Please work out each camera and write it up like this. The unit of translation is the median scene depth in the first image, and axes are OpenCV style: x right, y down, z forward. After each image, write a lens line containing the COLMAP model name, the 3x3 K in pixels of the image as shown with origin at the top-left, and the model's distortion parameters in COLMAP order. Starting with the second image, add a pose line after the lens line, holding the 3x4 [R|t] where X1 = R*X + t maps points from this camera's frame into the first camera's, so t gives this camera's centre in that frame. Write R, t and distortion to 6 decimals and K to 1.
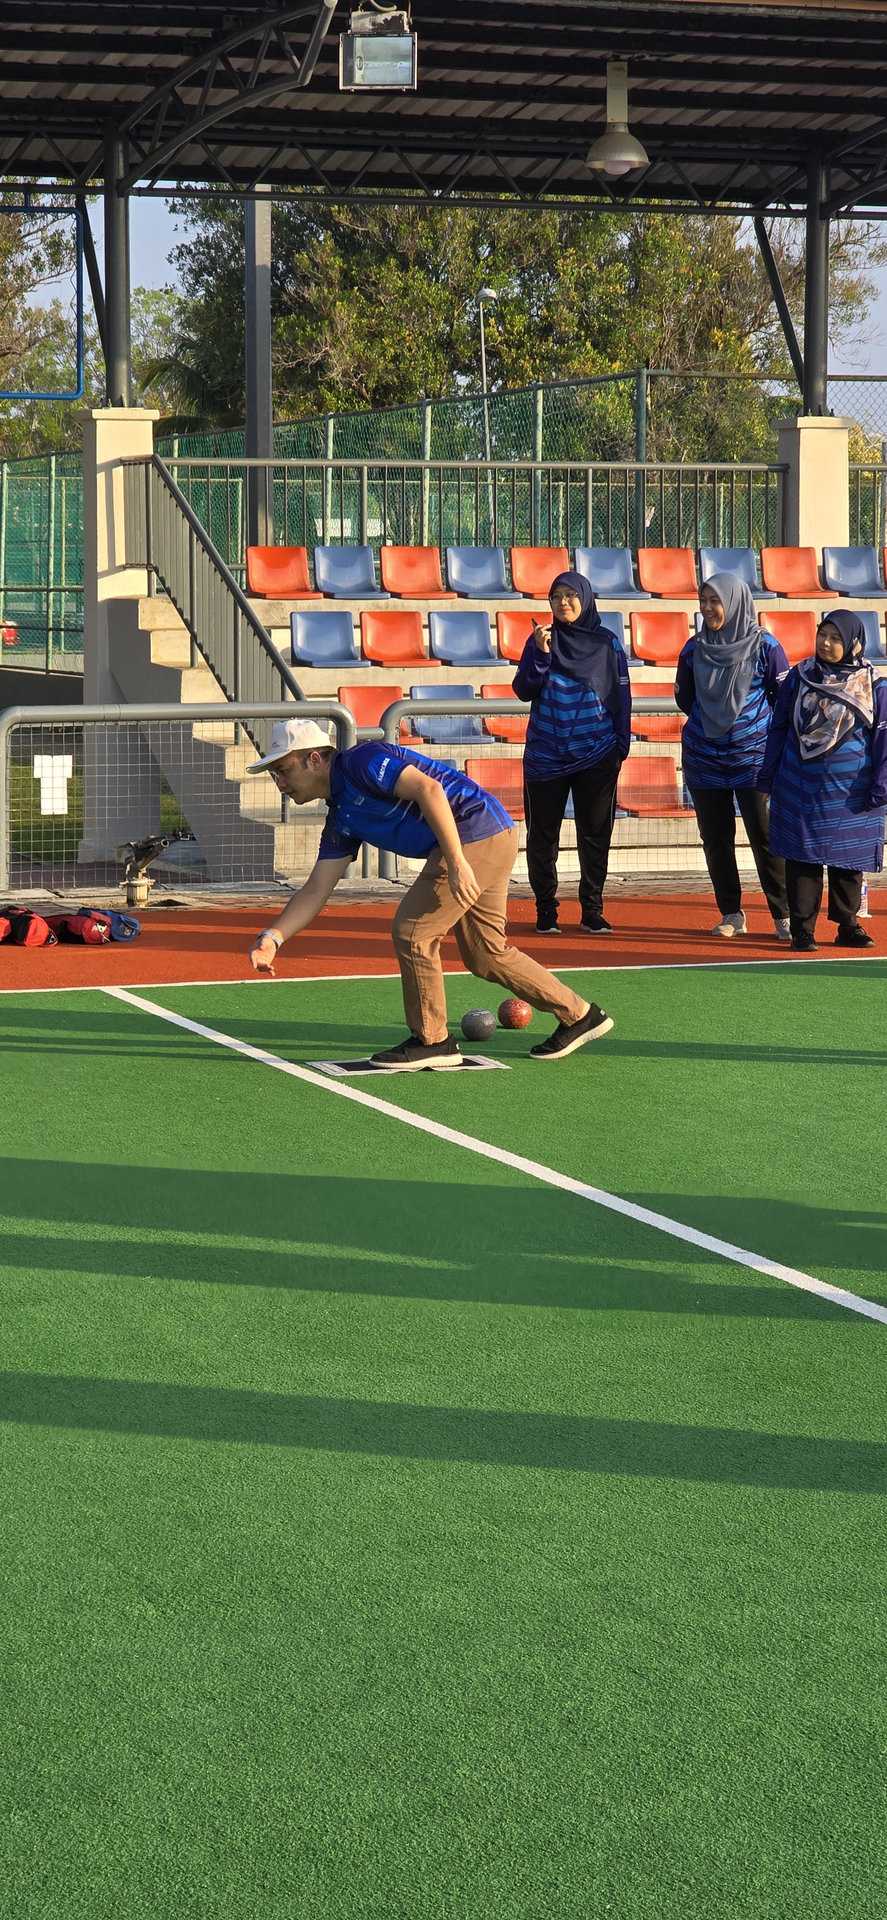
lens RADIAL K [[3500.8, 0, 441.9], [0, 3500.8, 955.1], [0, 0, 1]] dist [0.047526, 0.000000]
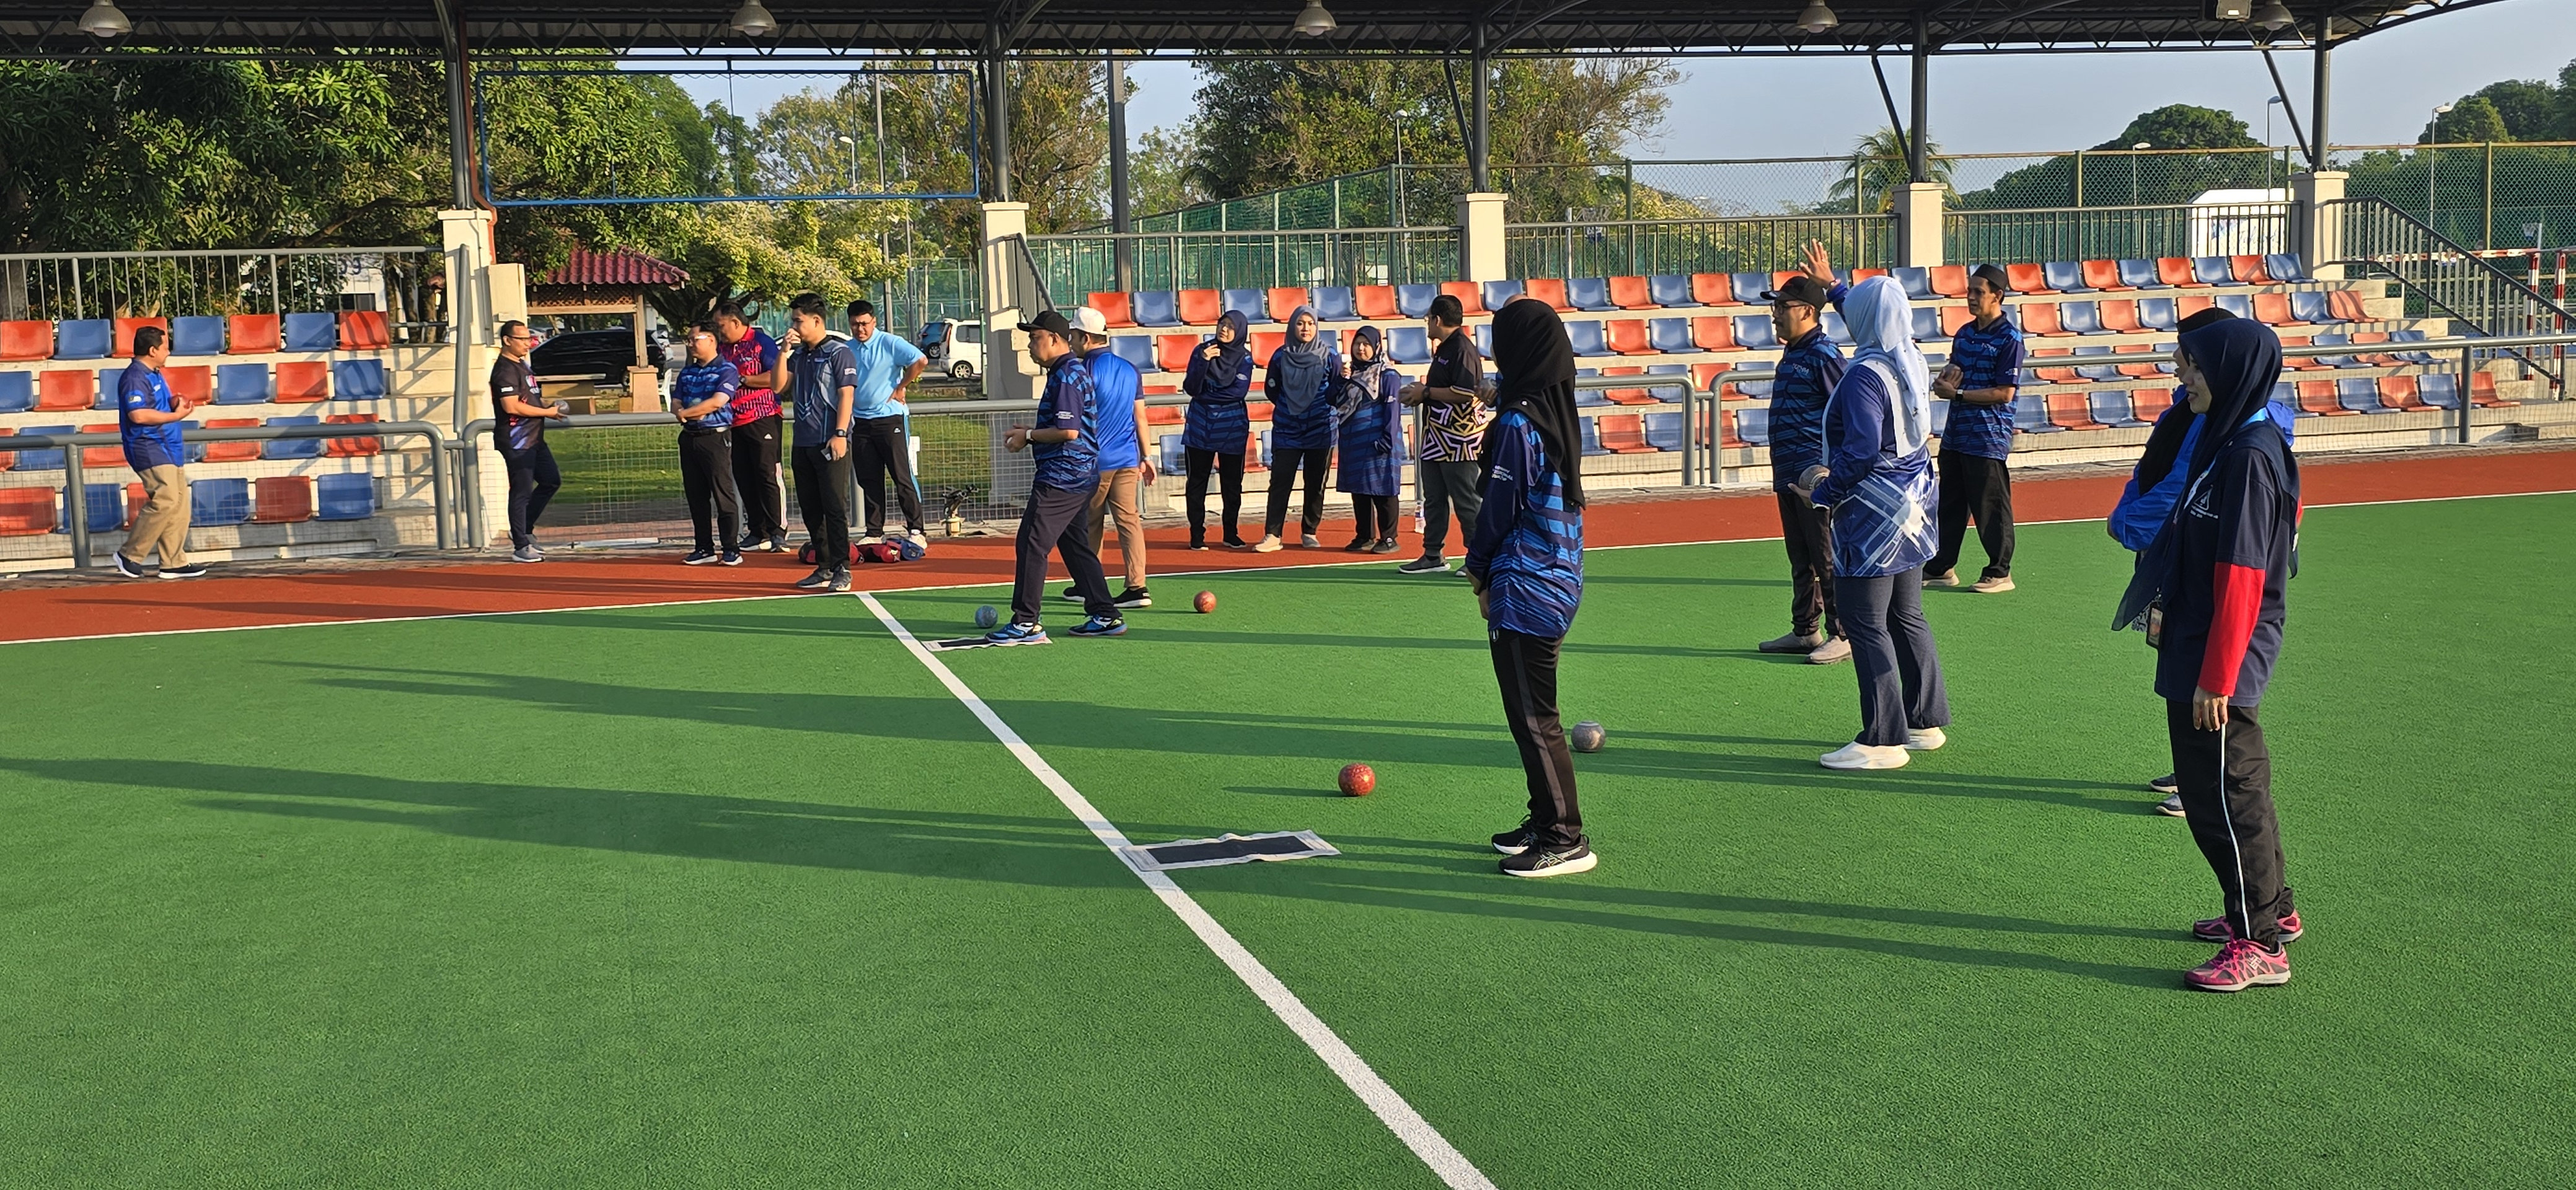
lens RADIAL K [[2307.5, 0, 1291.8], [0, 2307.5, 611.4], [0, 0, 1]] dist [0.084615, -0.012468]
pose [[0.996433, -0.017779, -0.082494, 0.111138], [0.019795, 0.999523, 0.023694, -0.001787], [0.082034, -0.025242, 0.996310, 0.015520]]
